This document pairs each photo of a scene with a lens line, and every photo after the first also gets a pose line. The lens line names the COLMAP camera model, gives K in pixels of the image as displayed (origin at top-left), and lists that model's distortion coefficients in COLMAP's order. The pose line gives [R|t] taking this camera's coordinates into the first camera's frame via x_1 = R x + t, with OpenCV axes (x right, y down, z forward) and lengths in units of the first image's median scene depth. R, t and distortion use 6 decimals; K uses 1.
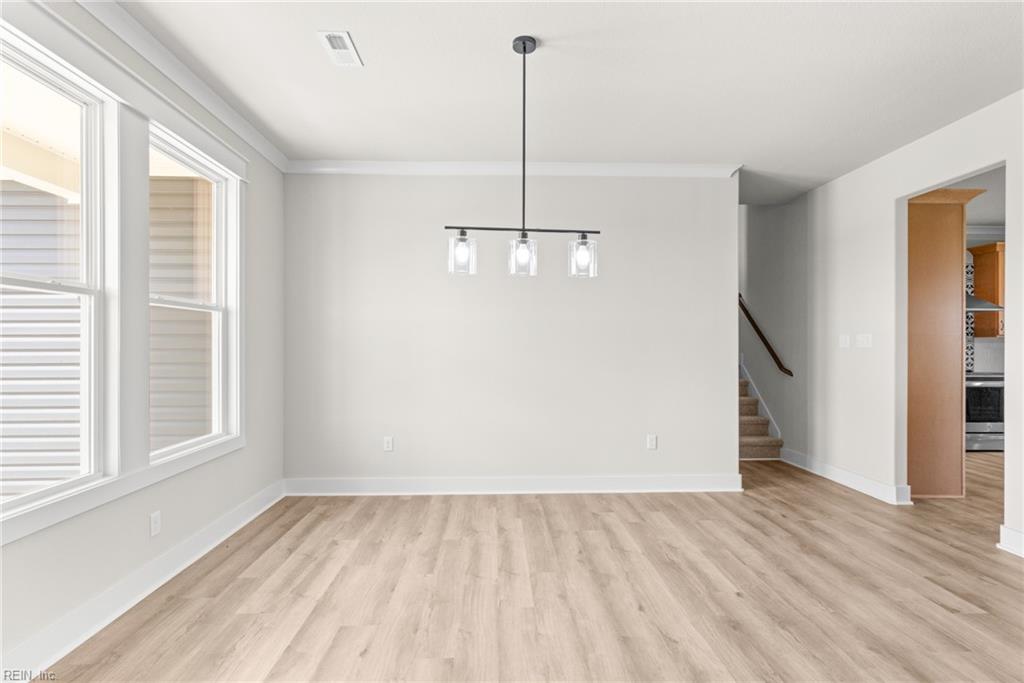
lens RADIAL K [[484.7, 0, 511.4], [0, 484.7, 345.4], [0, 0, 1]] dist [-0.008481, 0.003557]
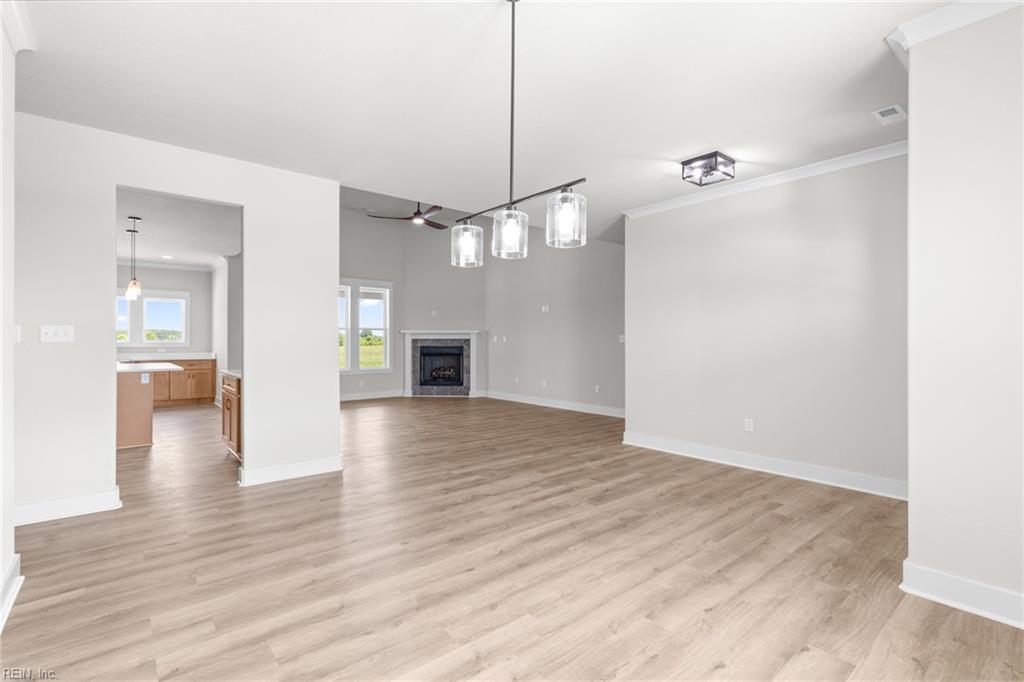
lens RADIAL K [[484.7, 0, 497.2], [0, 484.7, 333.9], [0, 0, 1]] dist [-0.008481, 0.003557]
pose [[-0.598931, 0.011634, 0.800716, -0.598624], [0.000368, 0.999898, -0.014252, 0.004143], [-0.800801, -0.008241, -0.598874, 1.422270]]
